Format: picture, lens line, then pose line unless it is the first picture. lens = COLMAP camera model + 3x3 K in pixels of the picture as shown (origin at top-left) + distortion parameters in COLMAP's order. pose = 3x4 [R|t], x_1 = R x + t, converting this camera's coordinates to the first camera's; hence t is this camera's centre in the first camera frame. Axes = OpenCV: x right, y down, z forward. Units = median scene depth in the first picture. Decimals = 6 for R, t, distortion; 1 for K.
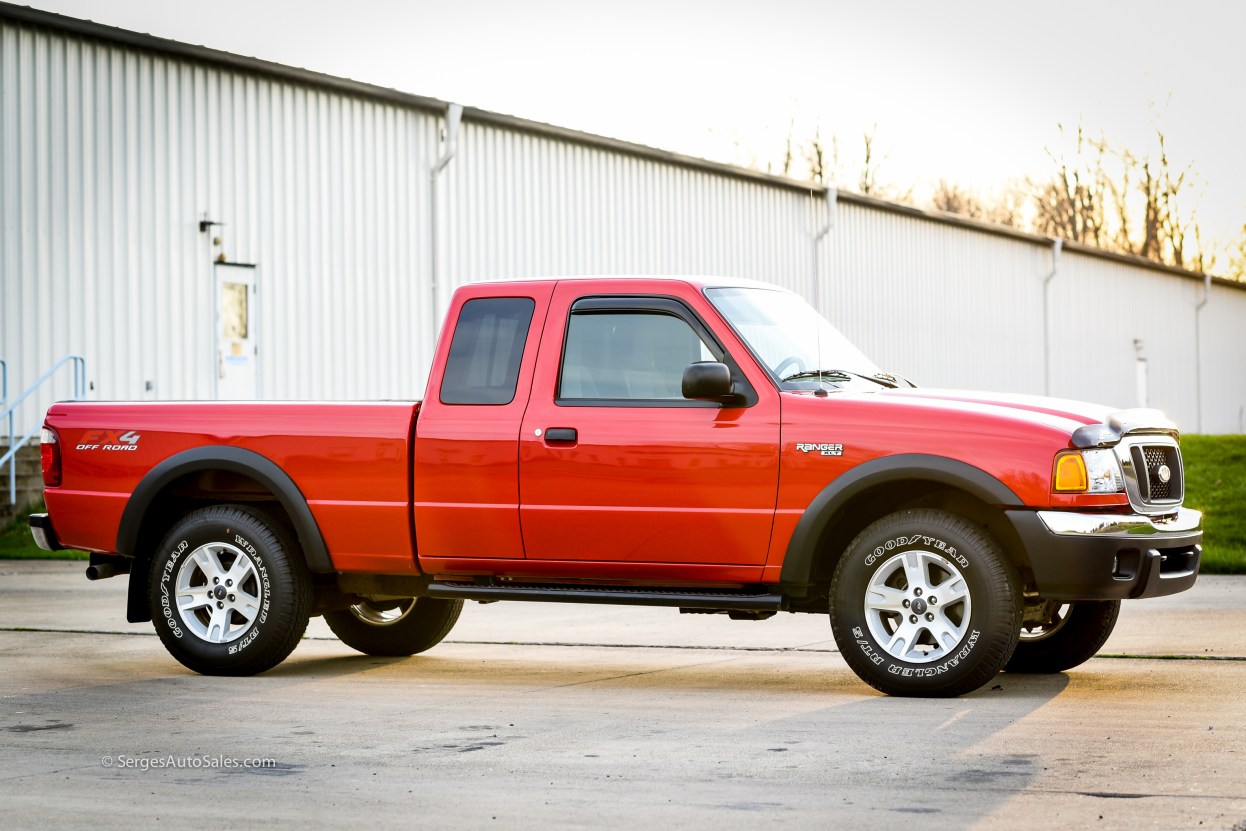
lens RADIAL K [[2983.8, 0, 623.0], [0, 2983.8, 415.5], [0, 0, 1]] dist [-0.057462, -0.894437]
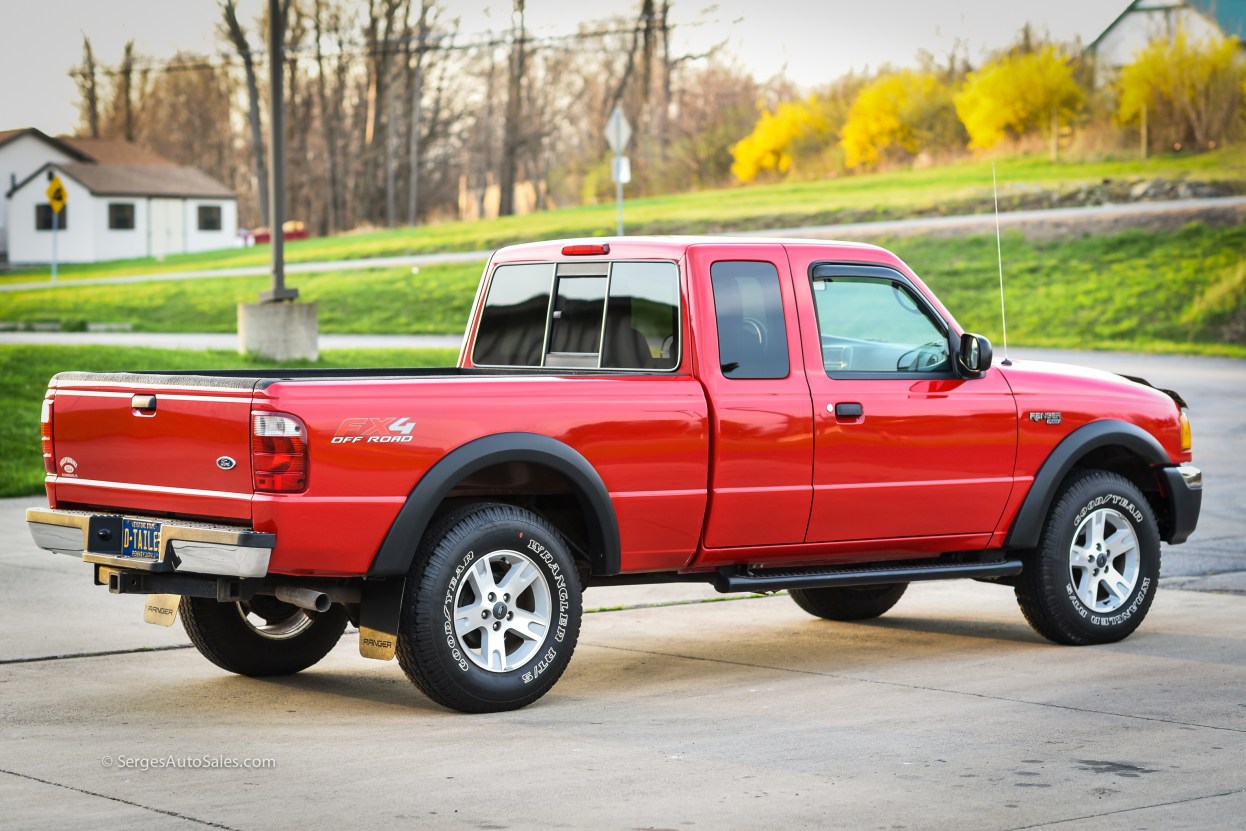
lens RADIAL K [[3170.3, 0, 623.0], [0, 3170.3, 415.5], [0, 0, 1]] dist [-0.109939, -0.074483]
pose [[0.439155, -0.035533, 0.897708, -0.945218], [-0.012574, 0.998877, 0.045688, -0.036368], [-0.898323, -0.031351, 0.438215, 0.615087]]
